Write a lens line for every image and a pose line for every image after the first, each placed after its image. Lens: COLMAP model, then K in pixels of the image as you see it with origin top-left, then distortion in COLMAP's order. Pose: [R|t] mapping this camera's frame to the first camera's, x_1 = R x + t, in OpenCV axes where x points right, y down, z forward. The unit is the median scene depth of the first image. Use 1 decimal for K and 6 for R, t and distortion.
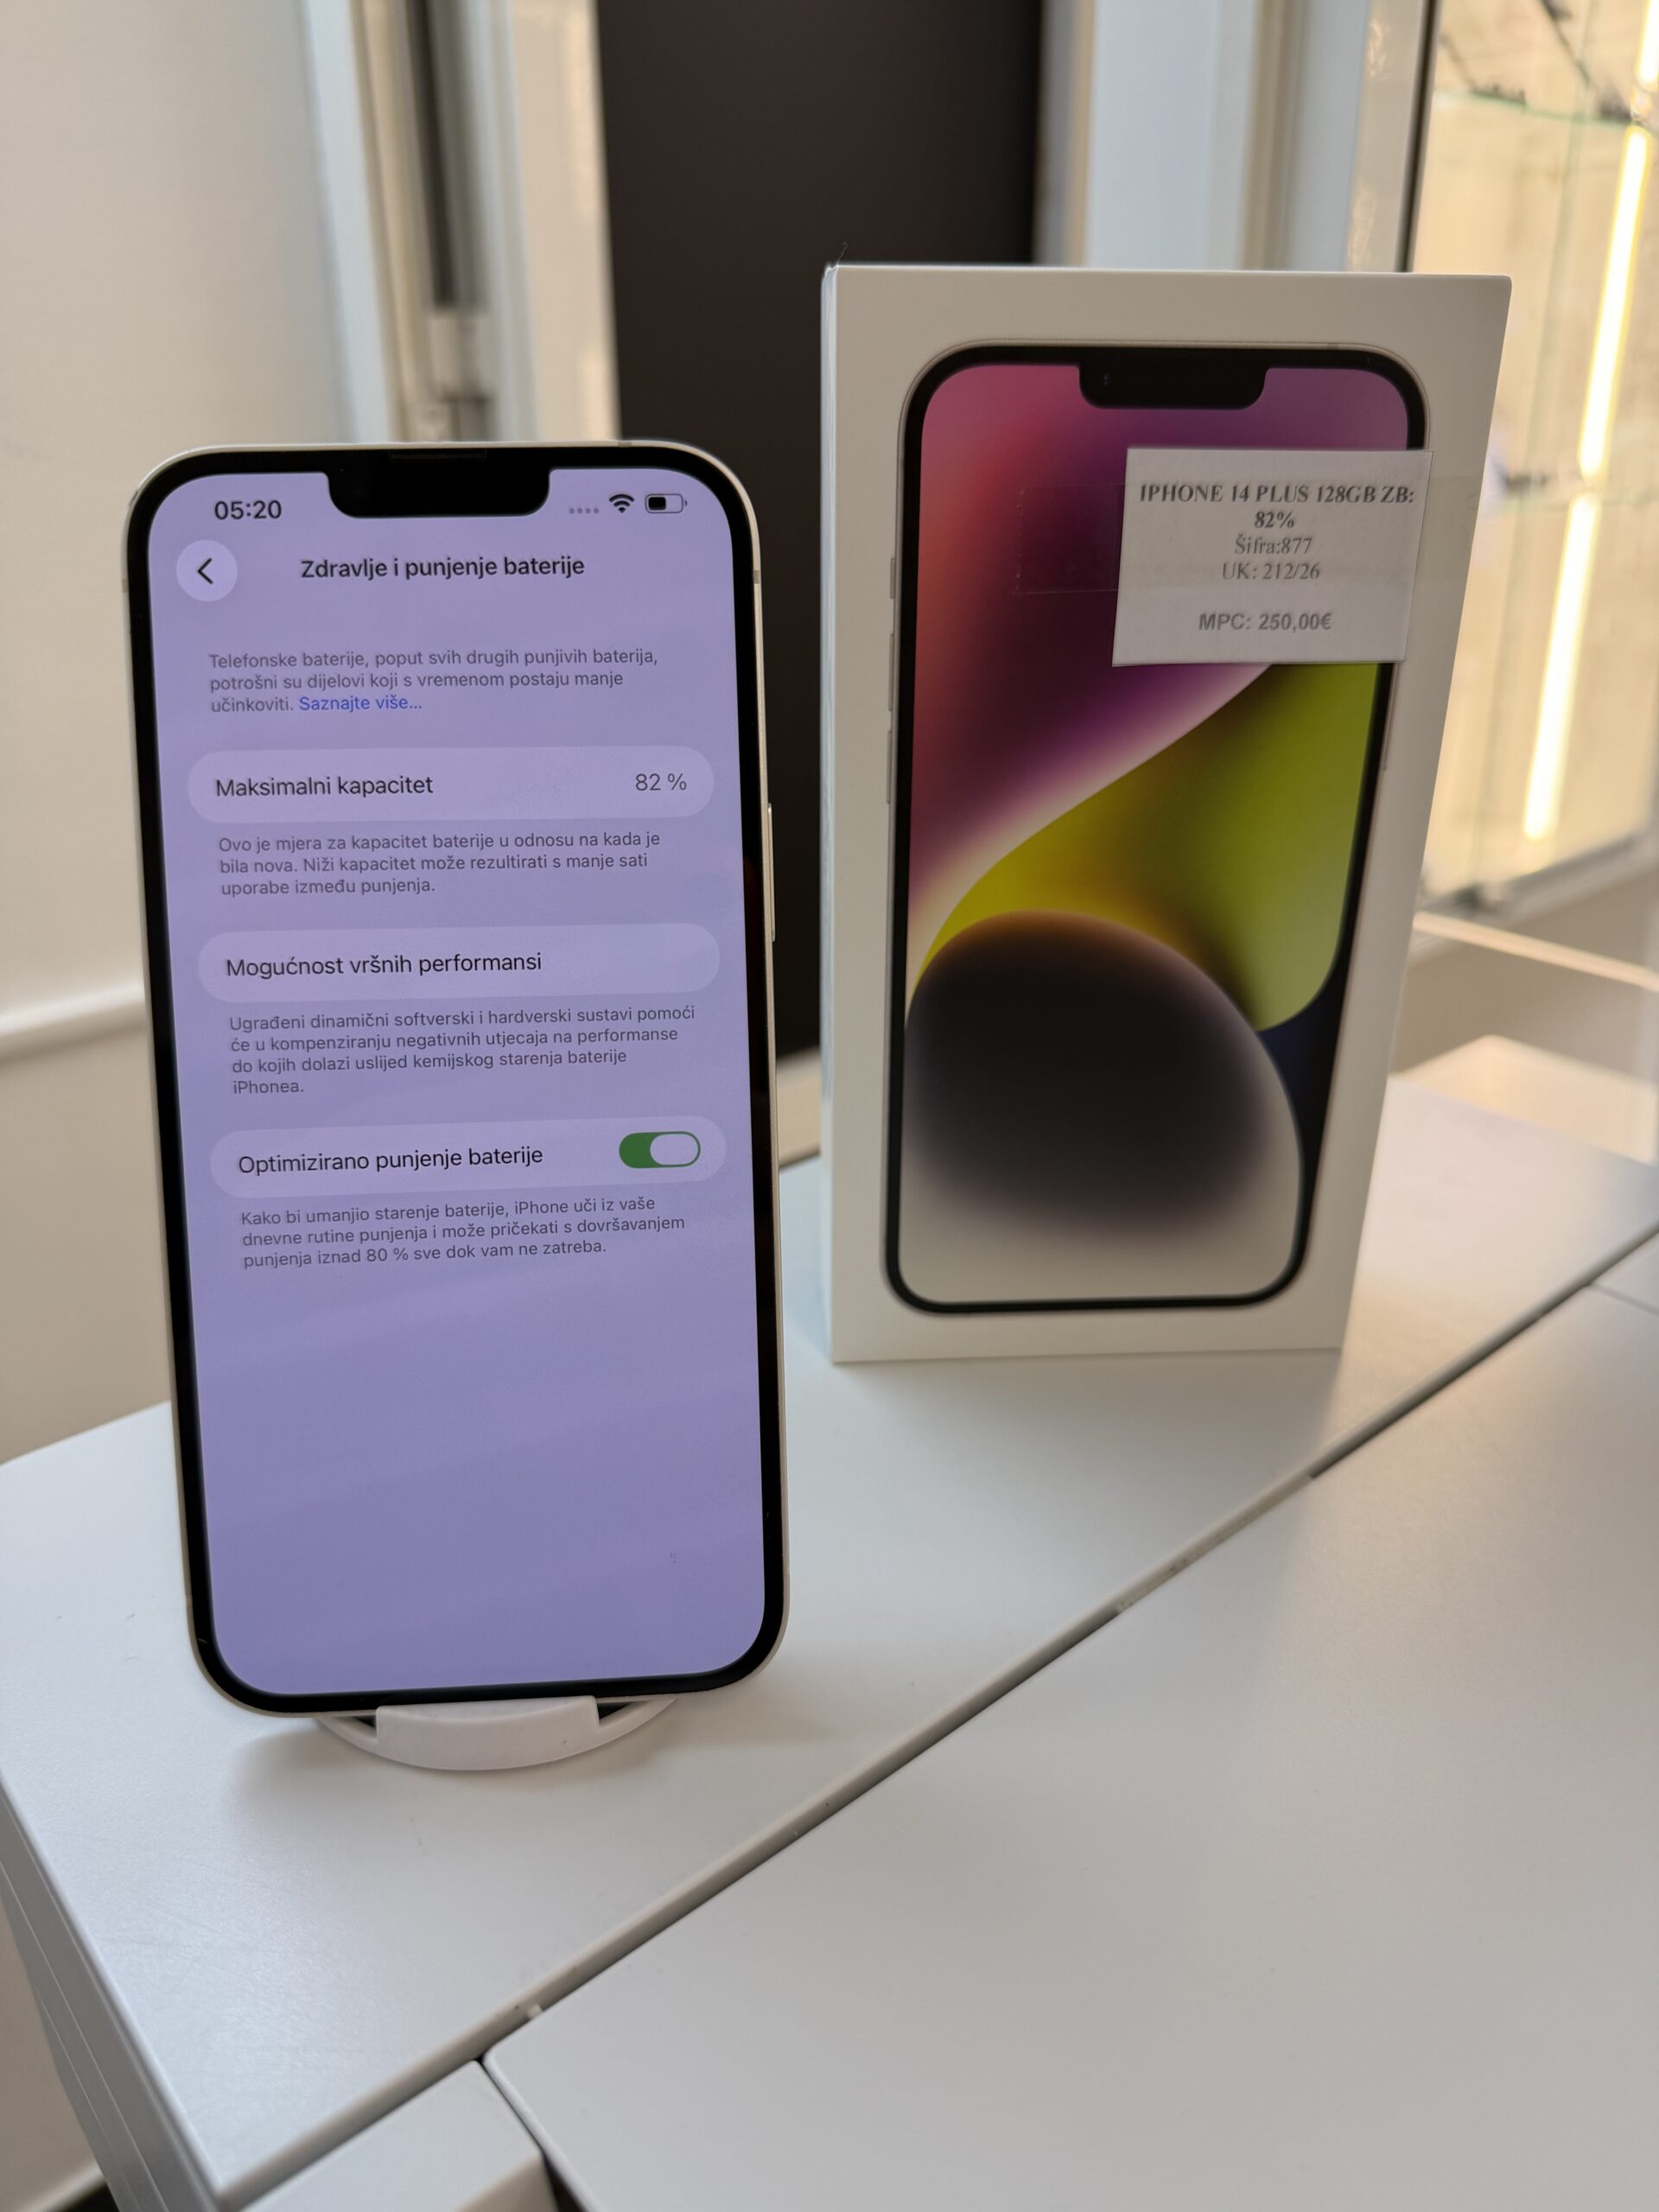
lens RADIAL K [[1583.3, 0, 809.9], [0, 1583.3, 1108.2], [0, 0, 1]] dist [0.005269, -0.023371]
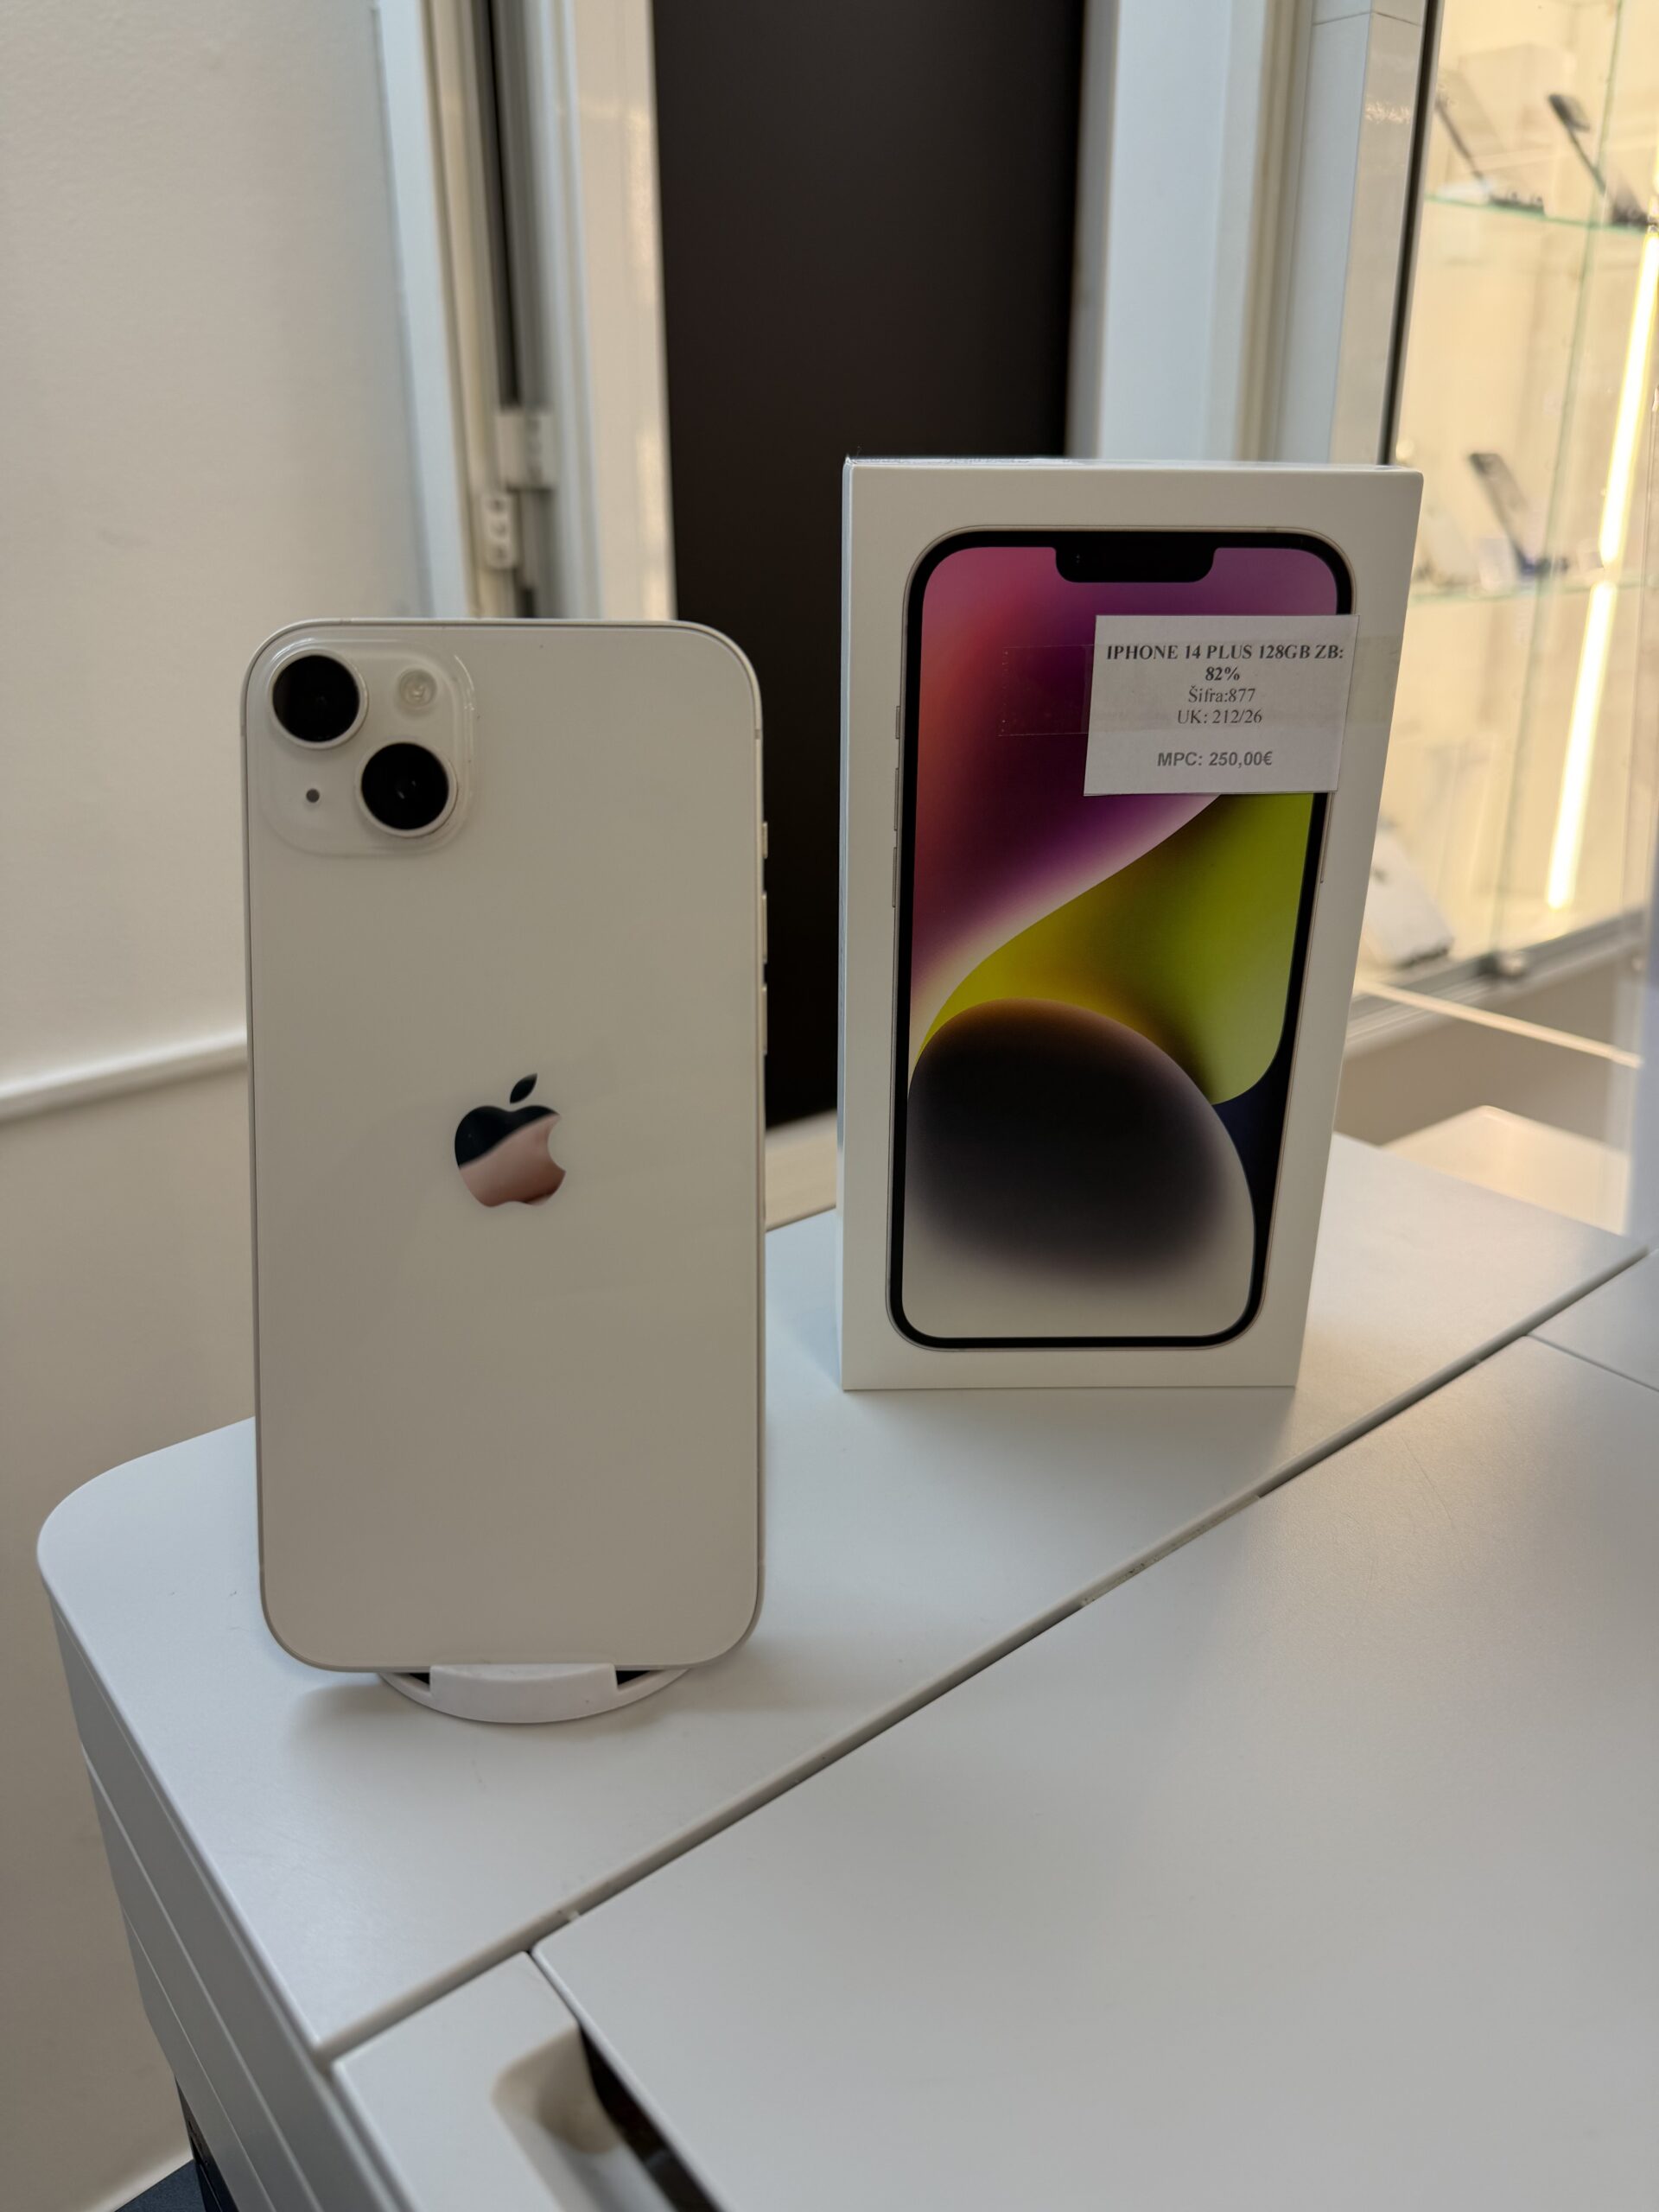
lens RADIAL K [[1583.3, 0, 824.8], [0, 1583.3, 1109.9], [0, 0, 1]] dist [0.005269, -0.023371]
pose [[0.999726, 0.015165, -0.017812, 0.021199], [-0.015698, 0.999421, -0.030191, -0.005987], [0.017343, 0.030462, 0.999385, -0.161817]]
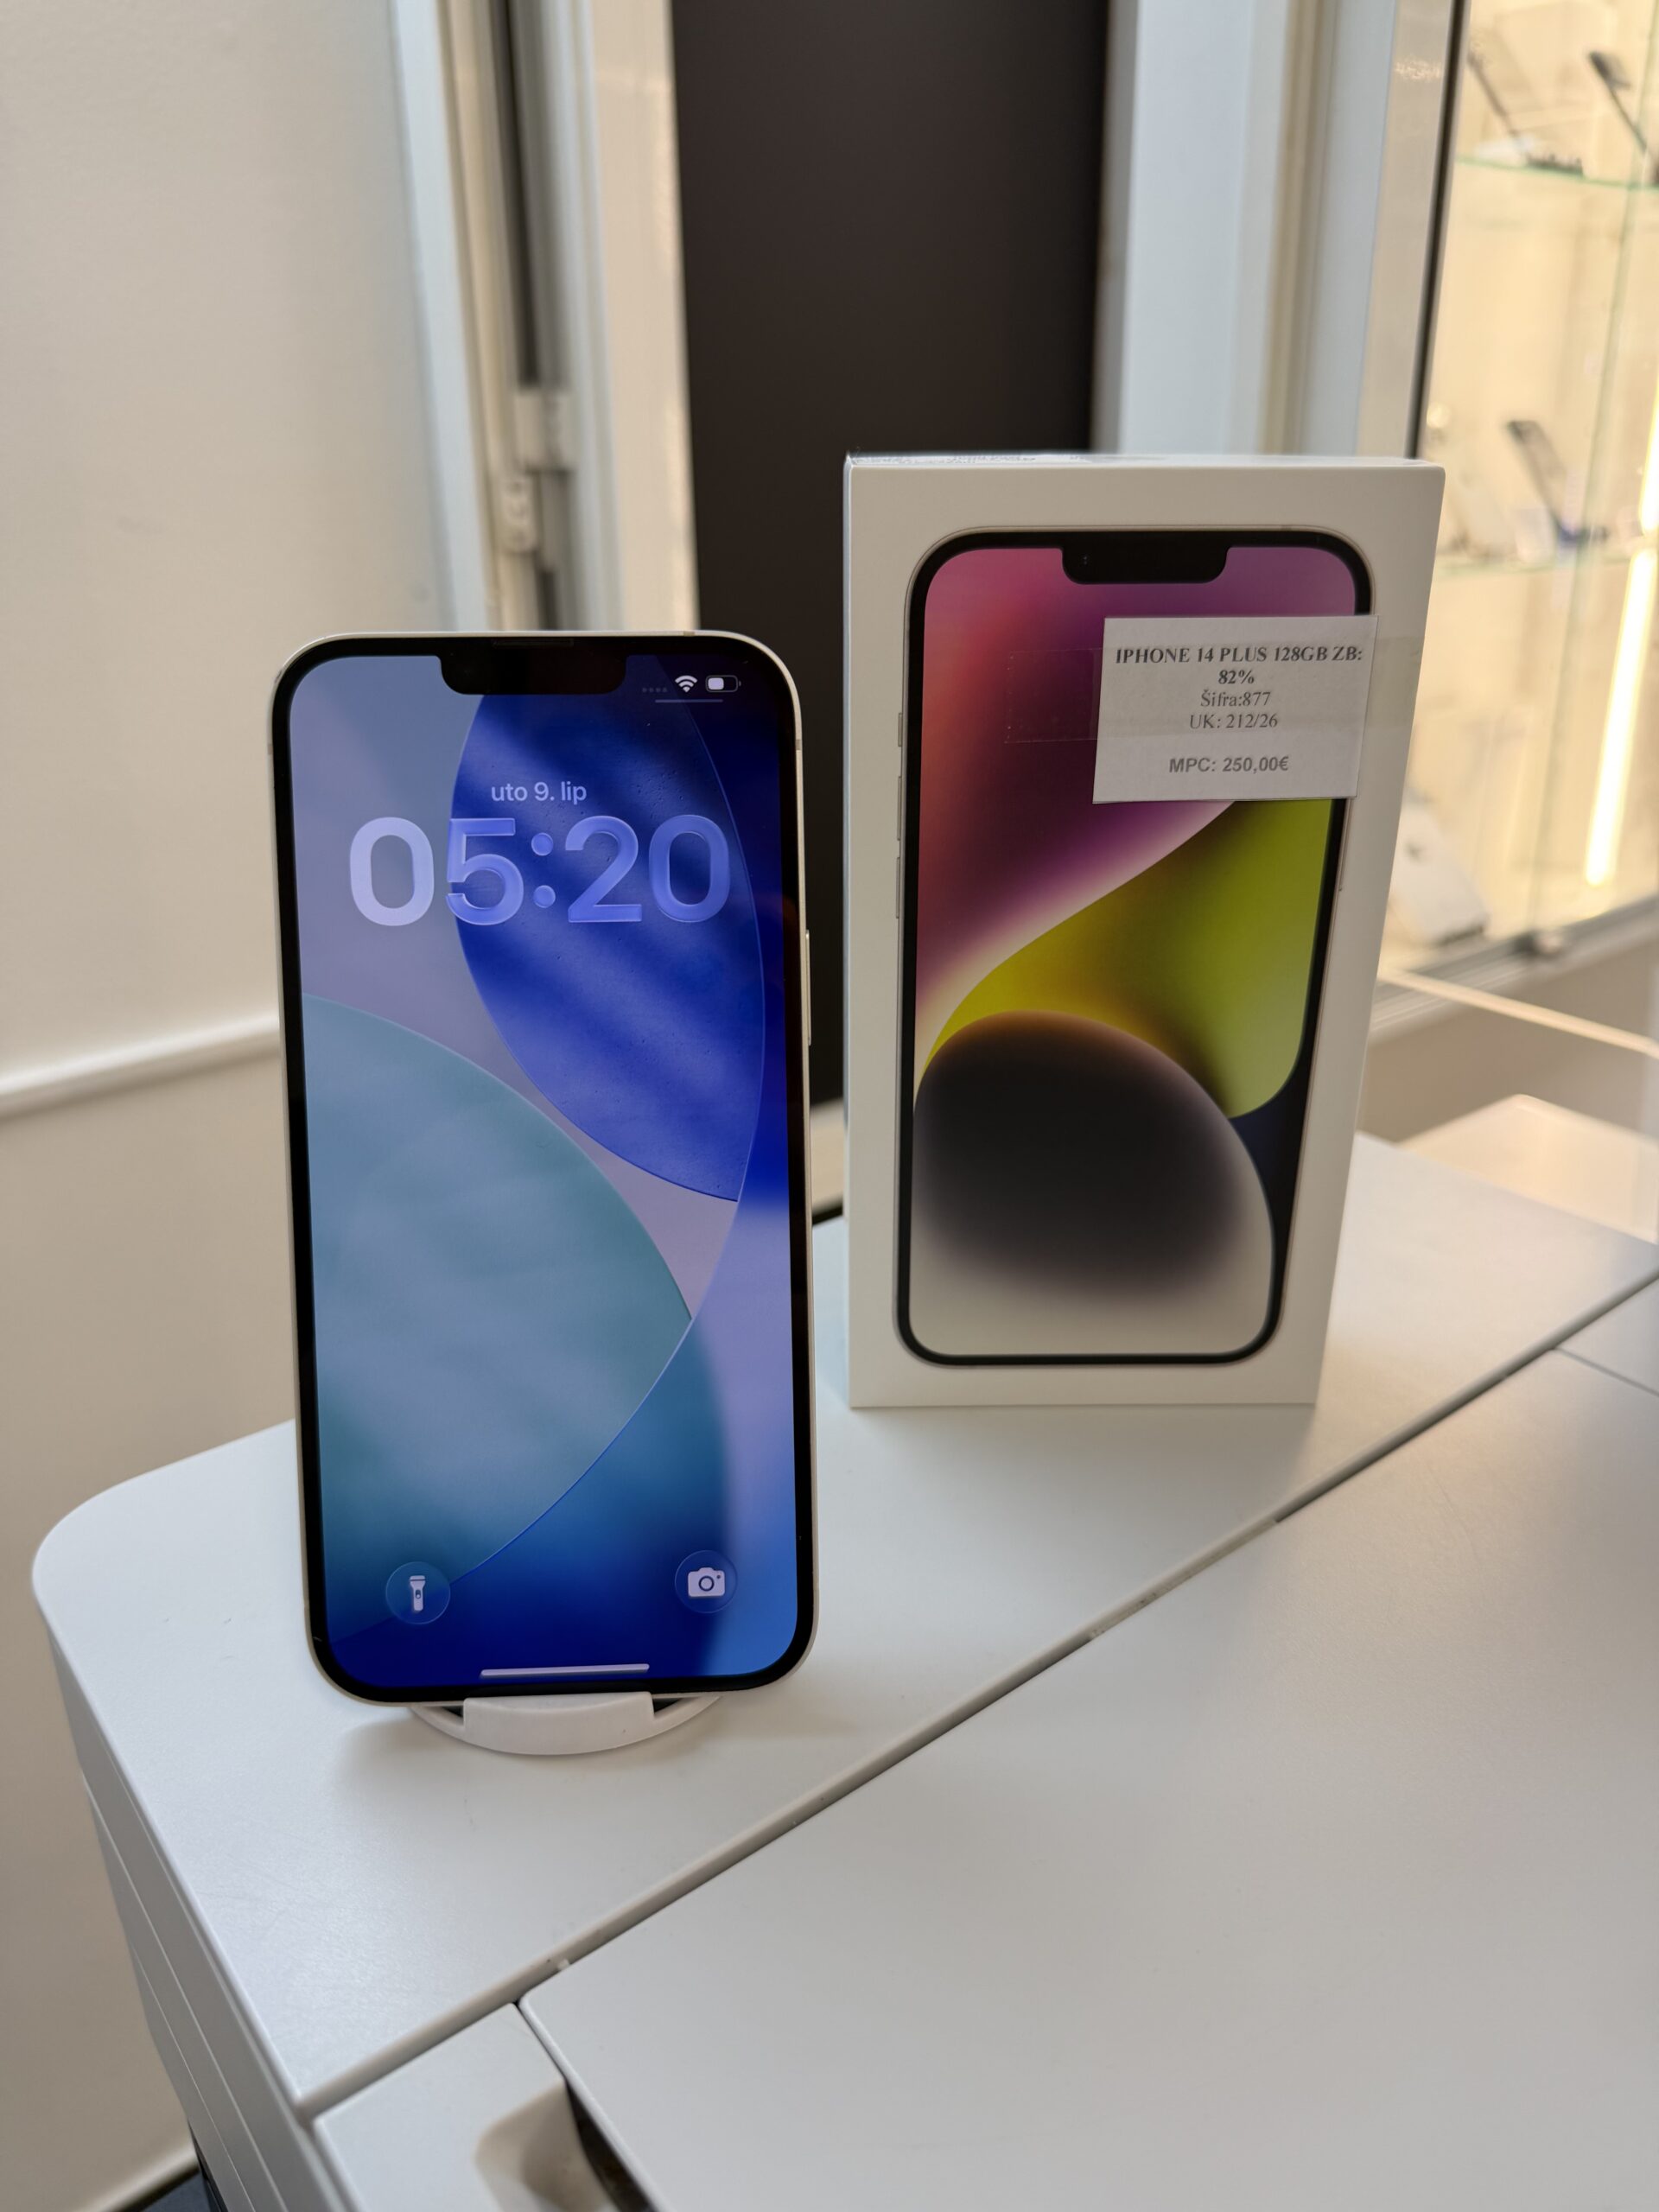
lens RADIAL K [[1583.3, 0, 821.1], [0, 1583.3, 1099.3], [0, 0, 1]] dist [0.005269, -0.023371]
pose [[0.999098, 0.013096, -0.040403, 0.041450], [-0.013850, 0.999734, -0.018446, -0.039514], [0.040151, 0.018989, 0.999013, -0.133177]]
